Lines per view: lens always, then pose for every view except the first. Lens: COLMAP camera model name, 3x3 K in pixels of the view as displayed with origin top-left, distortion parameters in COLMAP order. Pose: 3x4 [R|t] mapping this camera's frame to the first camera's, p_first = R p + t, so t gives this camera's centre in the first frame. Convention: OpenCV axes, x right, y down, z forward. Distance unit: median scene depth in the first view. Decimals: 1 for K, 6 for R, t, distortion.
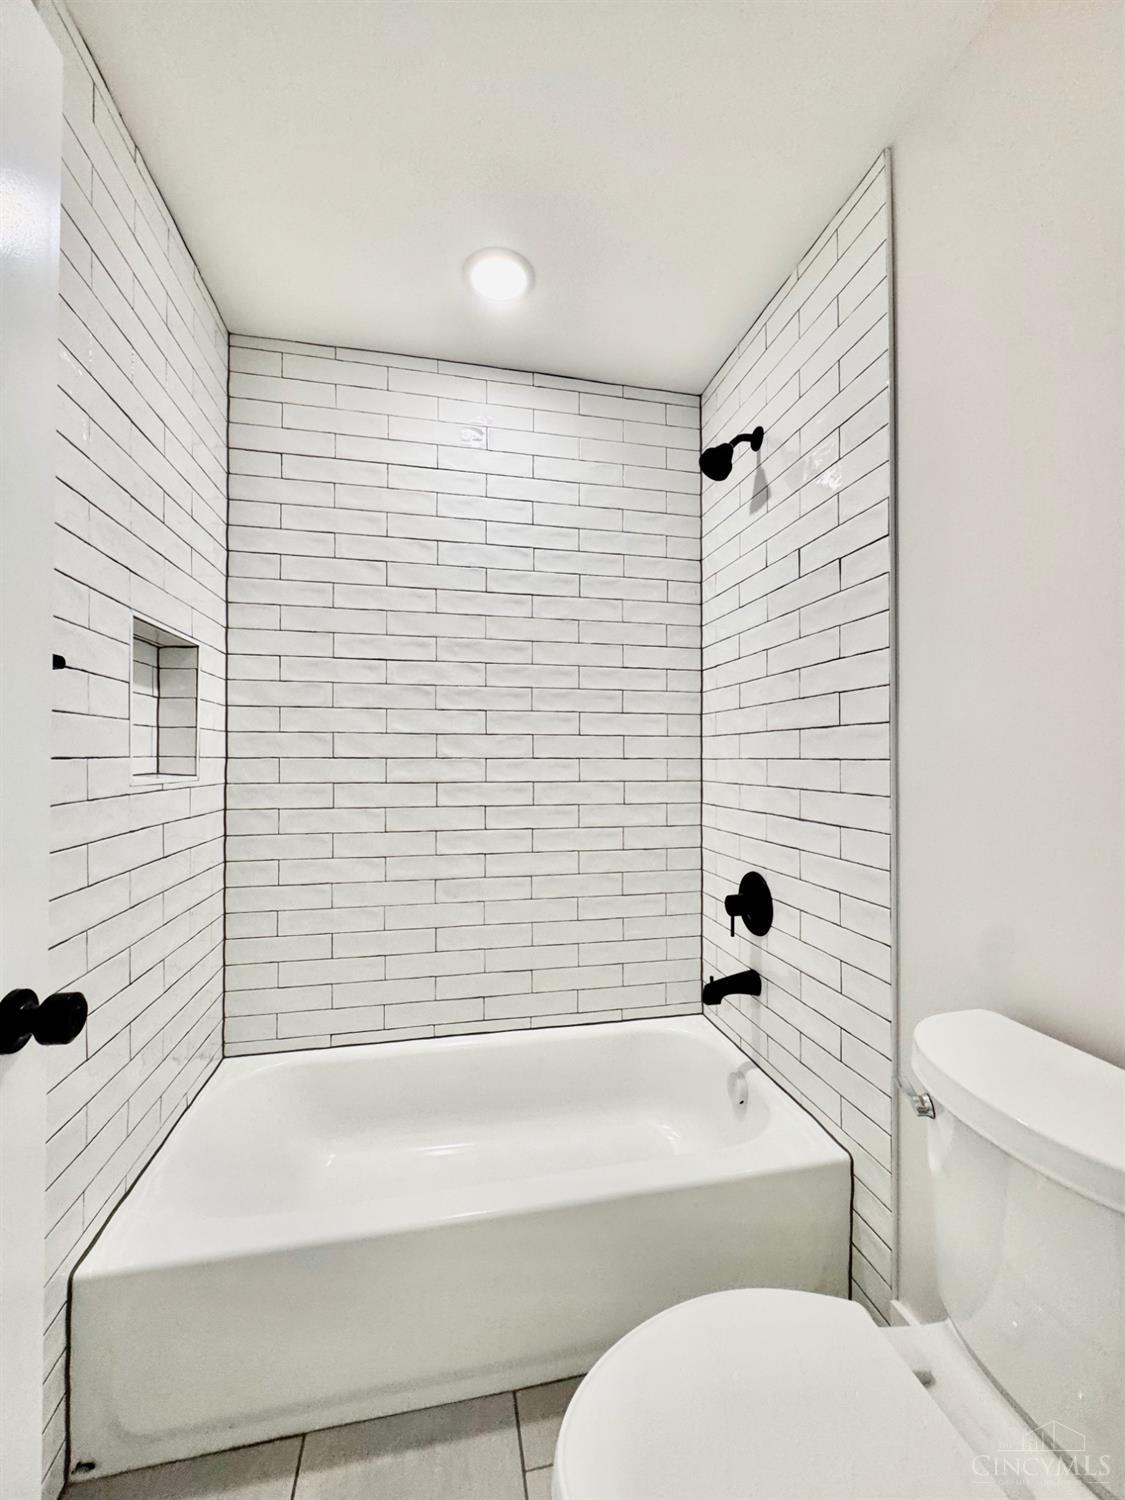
lens RADIAL K [[600.7, 0, 566.0], [0, 600.7, 752.1], [0, 0, 1]] dist [-0.005280, 0.001167]
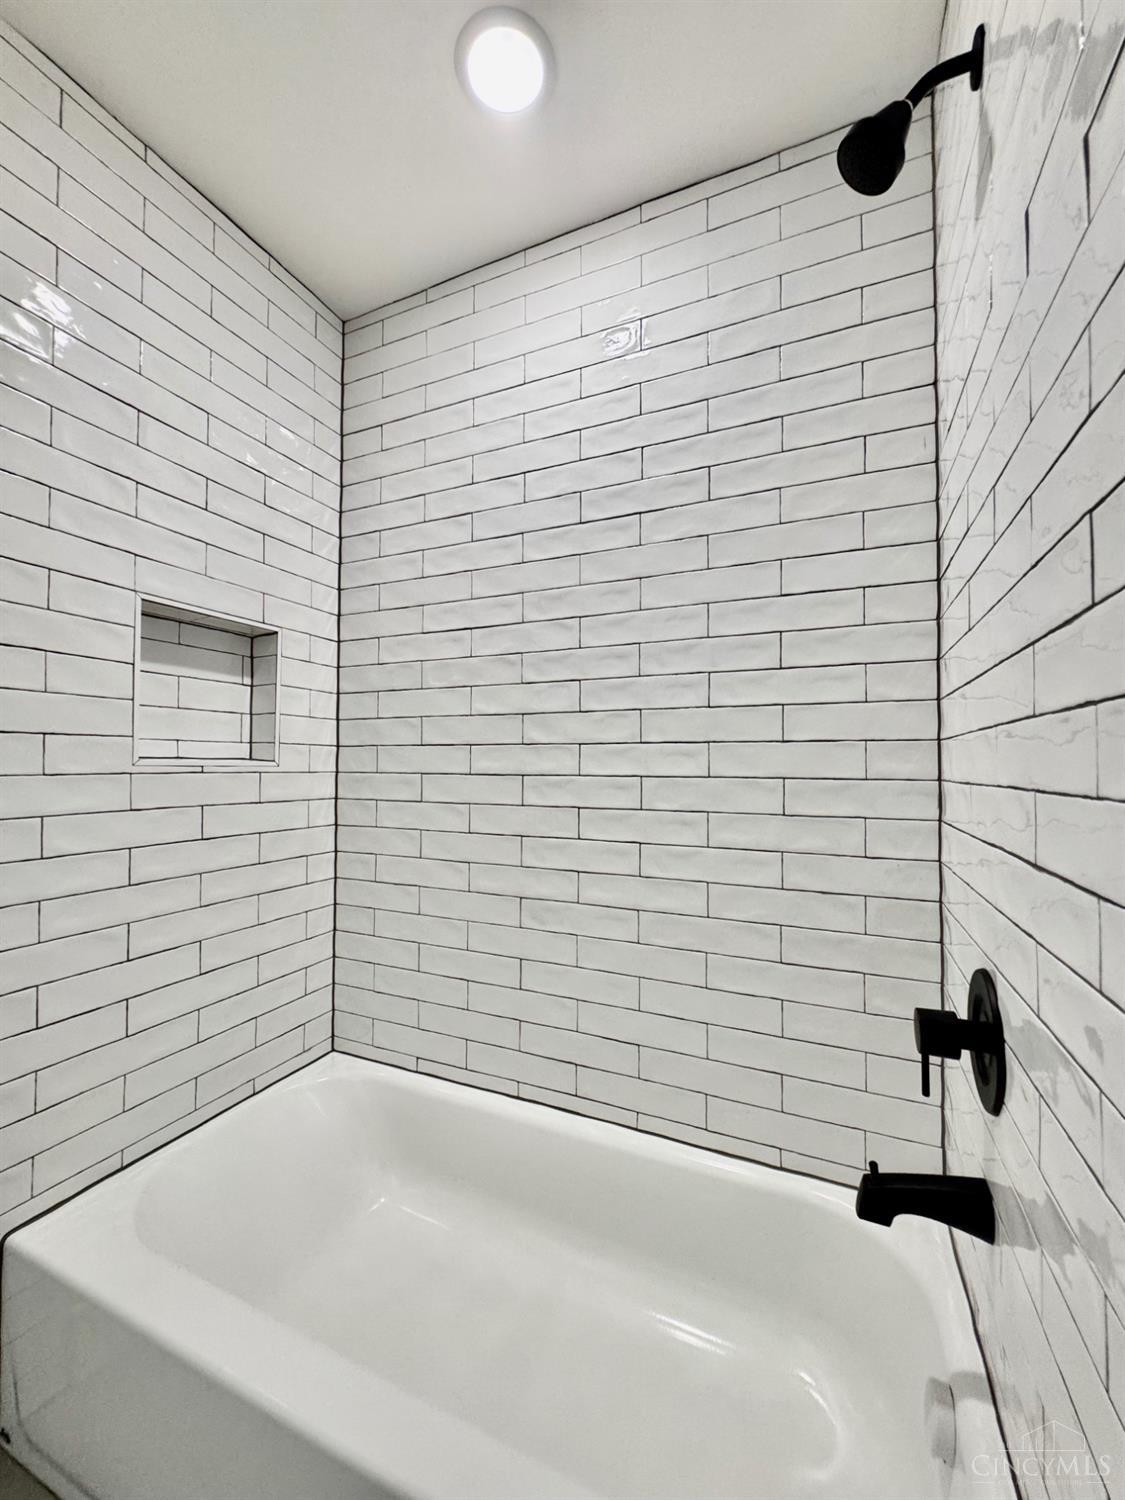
lens RADIAL K [[600.7, 0, 563.7], [0, 600.7, 752.1], [0, 0, 1]] dist [-0.005280, 0.001167]
pose [[0.806358, -0.010714, -0.591331, 0.301004], [0.001644, 0.999873, -0.015875, 0.033580], [0.591426, 0.011829, 0.806273, 0.394832]]
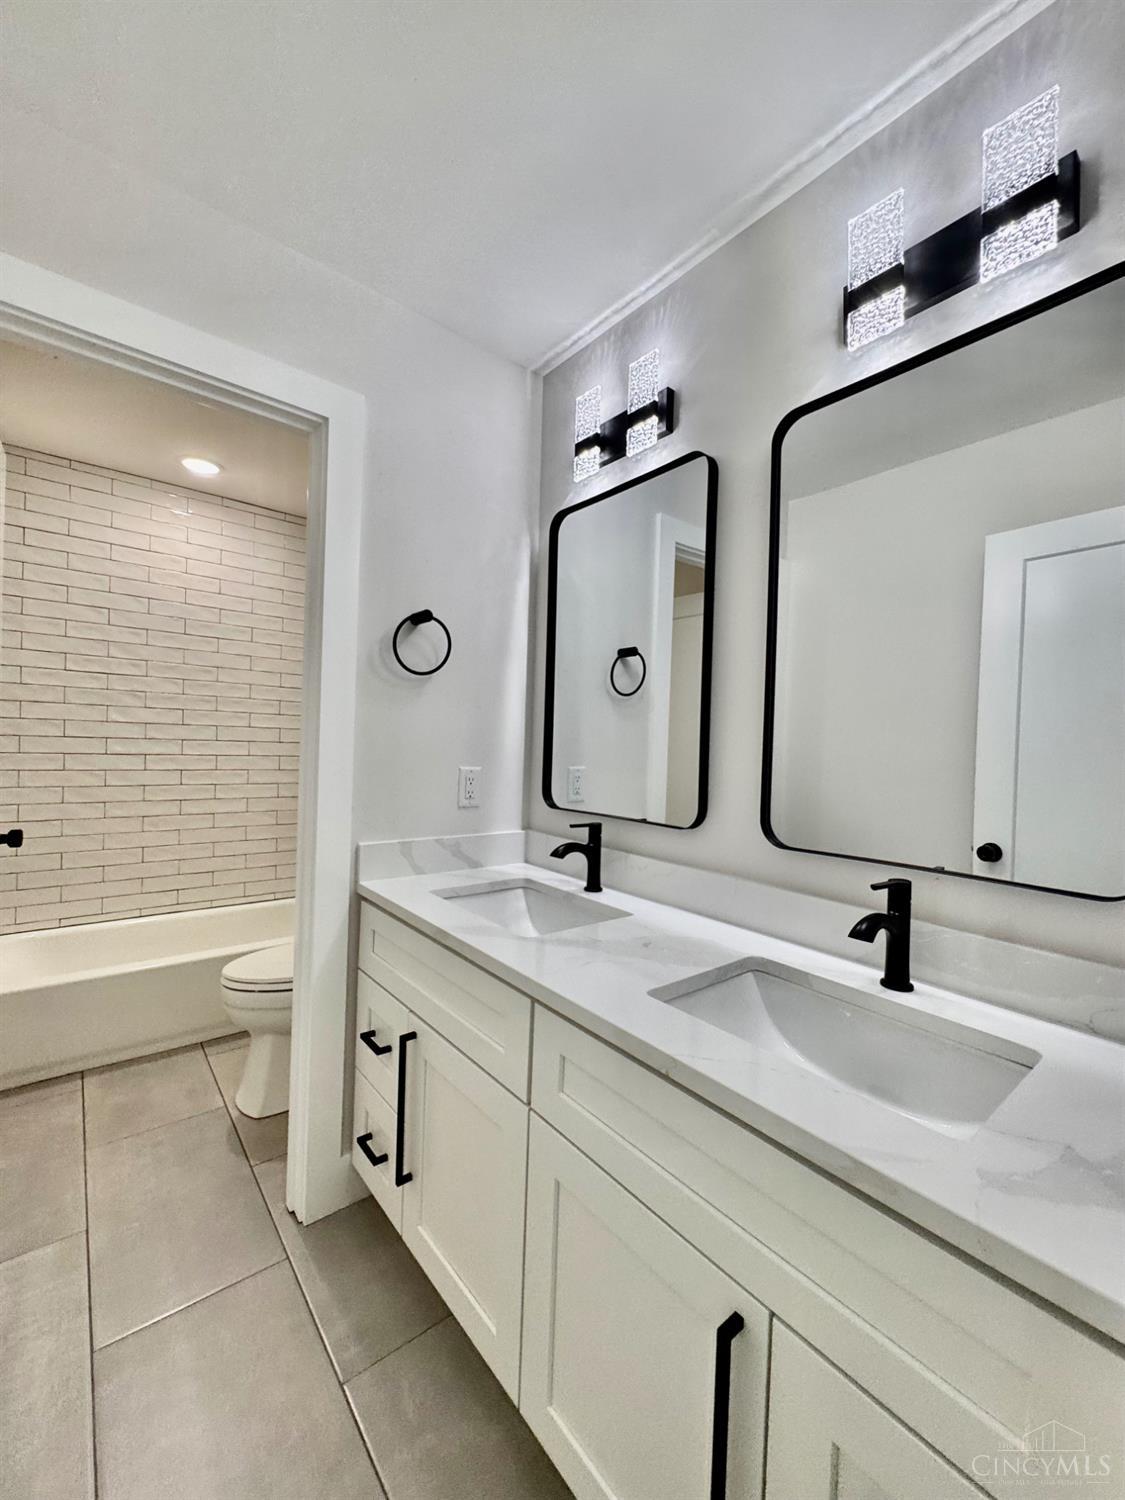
lens RADIAL K [[600.7, 0, 561.9], [0, 600.7, 751.9], [0, 0, 1]] dist [-0.005280, 0.001167]
pose [[0.888157, 0.021347, 0.459043, 0.030501], [-0.037712, 0.998937, 0.026513, -0.038514], [-0.457989, -0.040859, 0.888018, -0.883737]]
